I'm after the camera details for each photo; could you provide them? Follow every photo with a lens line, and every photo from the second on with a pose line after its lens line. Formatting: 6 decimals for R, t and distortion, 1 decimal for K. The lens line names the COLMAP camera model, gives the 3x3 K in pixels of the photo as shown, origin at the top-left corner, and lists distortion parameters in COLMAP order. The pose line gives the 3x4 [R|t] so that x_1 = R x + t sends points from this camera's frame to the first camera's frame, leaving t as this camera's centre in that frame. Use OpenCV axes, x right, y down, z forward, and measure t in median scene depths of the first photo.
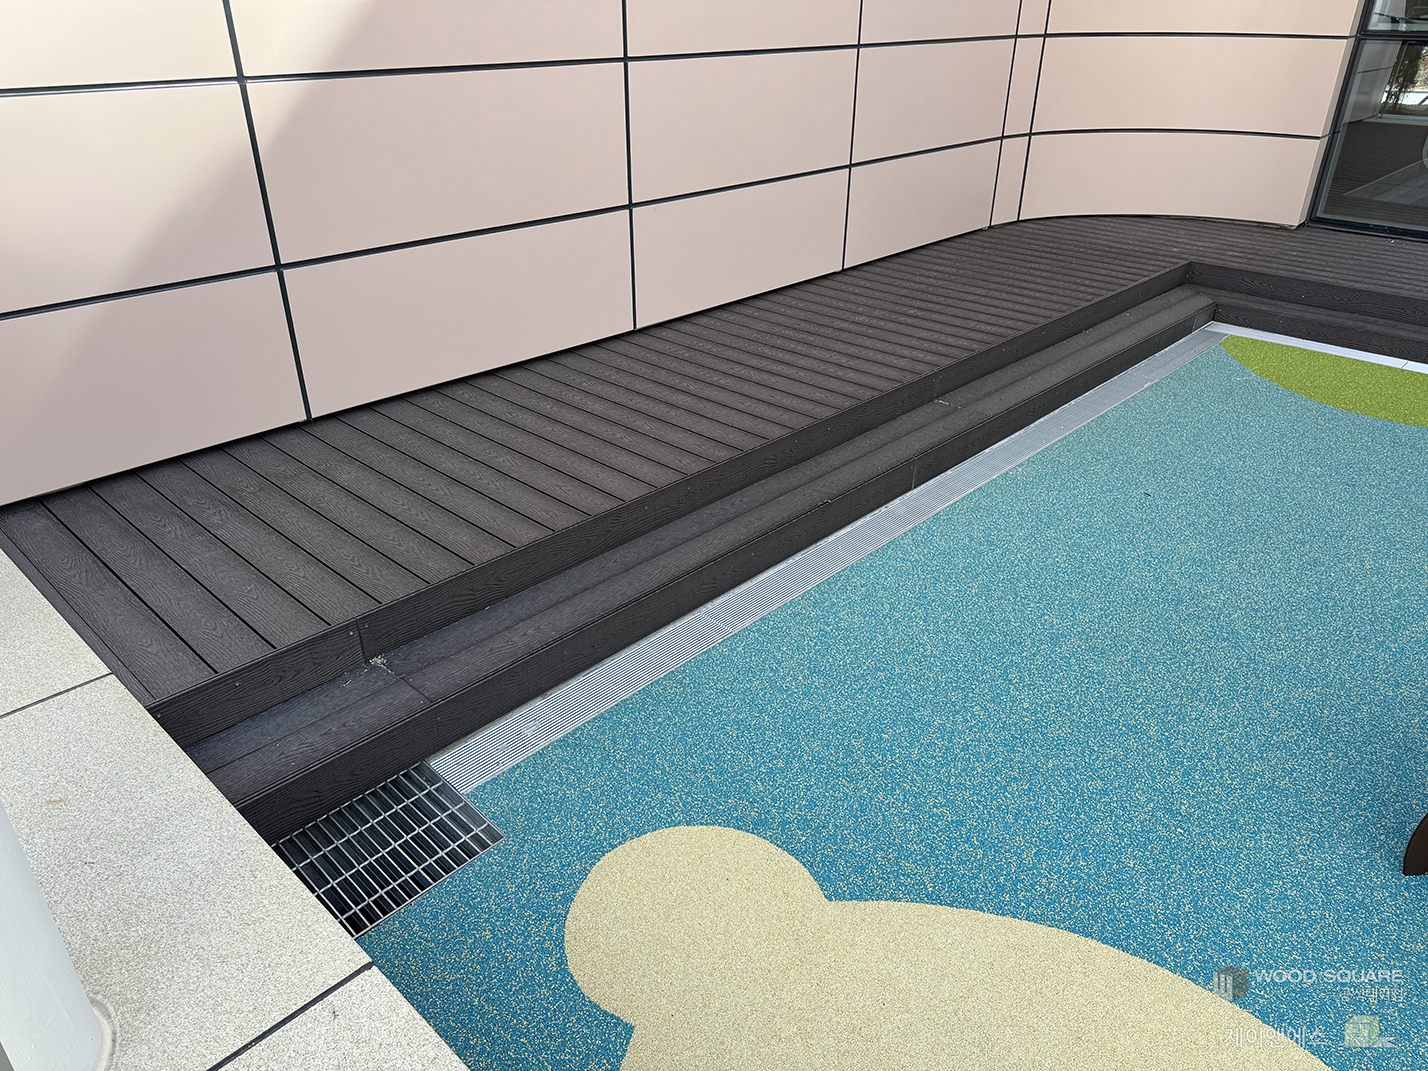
lens RADIAL K [[1029.3, 0, 692.3], [0, 1029.3, 537.0], [0, 0, 1]] dist [0.101064, -0.147050]
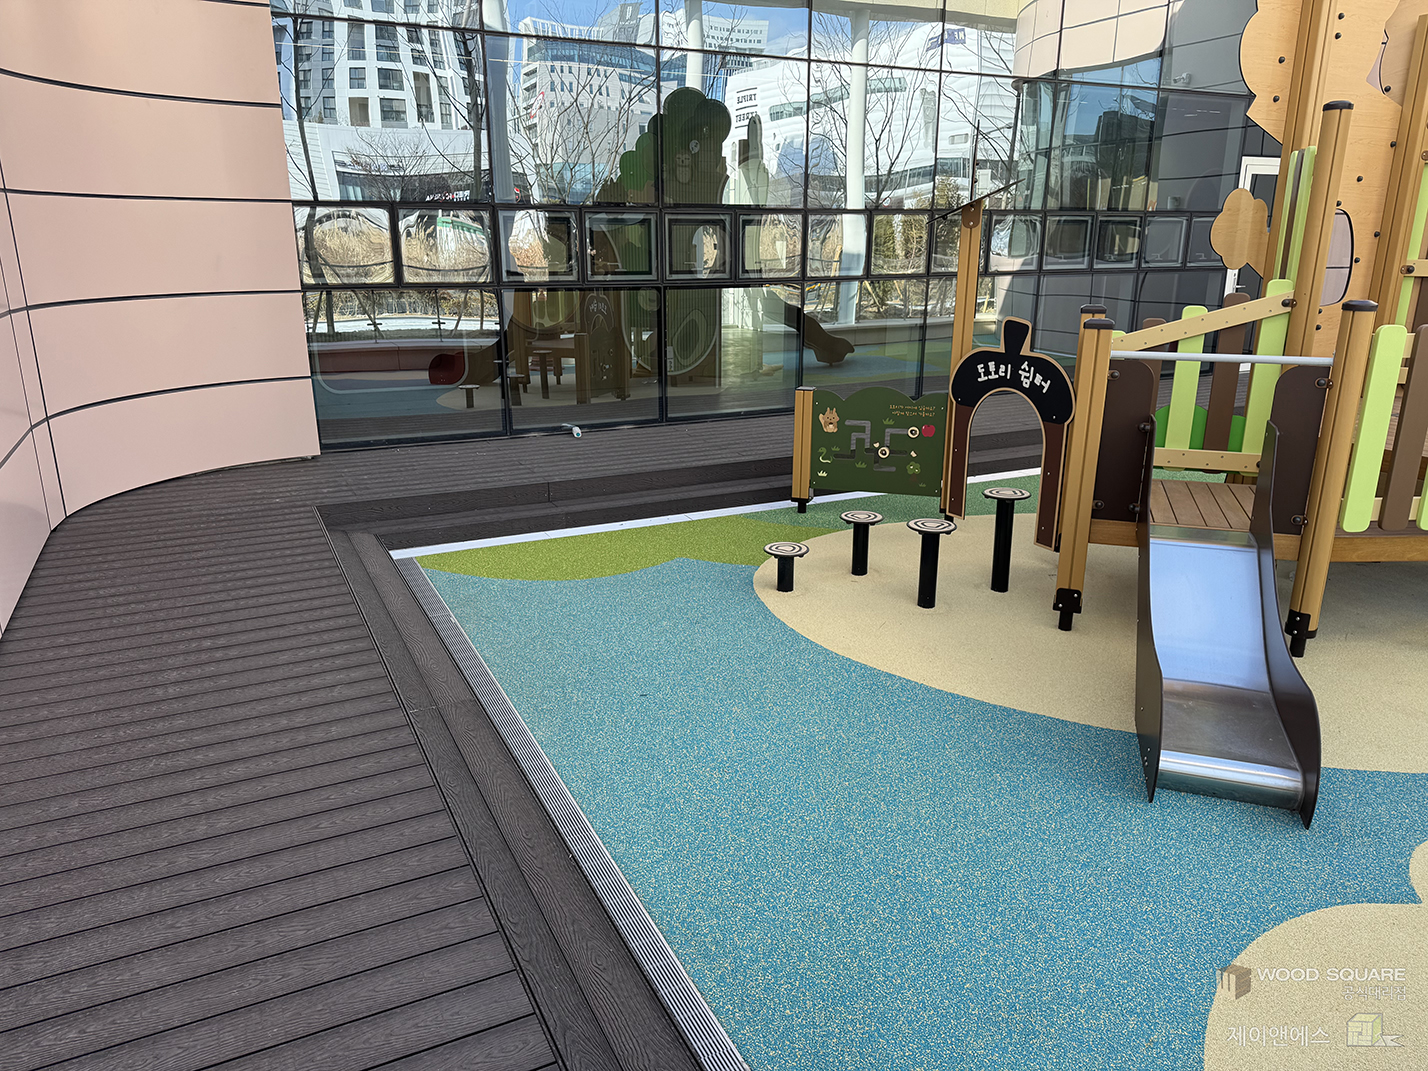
lens RADIAL K [[1004.2, 0, 714.0], [0, 1004.2, 535.5], [0, 0, 1]] dist [0.042062, -0.039799]
pose [[0.339422, -0.275250, 0.899461, -0.337818], [0.445155, 0.889373, 0.104178, -0.207743], [-0.828631, 0.365040, 0.424402, 0.342377]]
